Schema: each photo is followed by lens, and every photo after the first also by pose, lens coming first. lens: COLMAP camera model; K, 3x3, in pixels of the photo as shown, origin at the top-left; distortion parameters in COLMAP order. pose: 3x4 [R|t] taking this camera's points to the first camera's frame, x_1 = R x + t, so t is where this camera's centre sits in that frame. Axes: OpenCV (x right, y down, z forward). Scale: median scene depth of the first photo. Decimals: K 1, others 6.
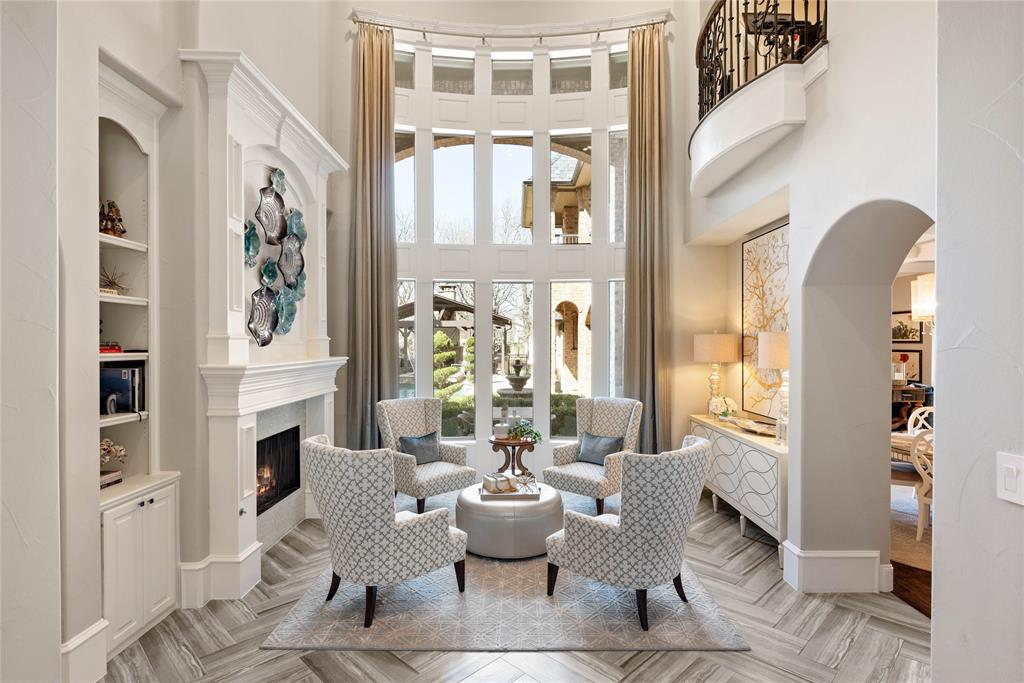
lens RADIAL K [[529.1, 0, 512.0], [0, 529.1, 341.5], [0, 0, 1]] dist [-0.002325, -0.000308]
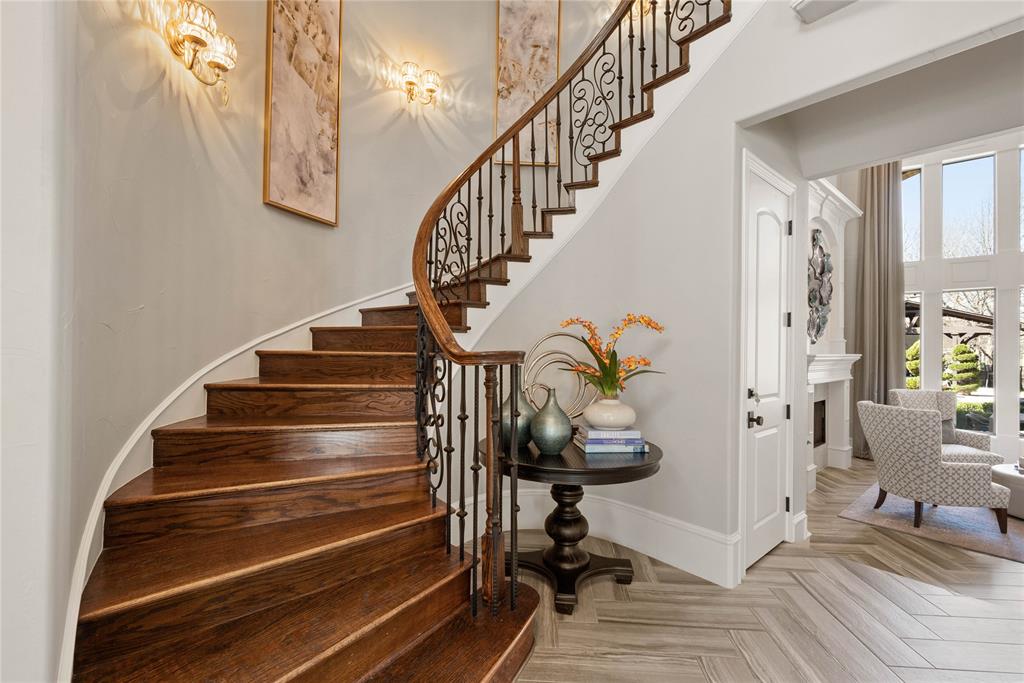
lens RADIAL K [[441.9, 0, 512.0], [0, 441.9, 341.5], [0, 0, 1]] dist [0.000870, 0.000378]
pose [[0.654698, 0.000174, -0.755891, -0.052293], [-0.012489, 0.999866, -0.010587, 0.024319], [0.755788, 0.016372, 0.654612, -0.500899]]
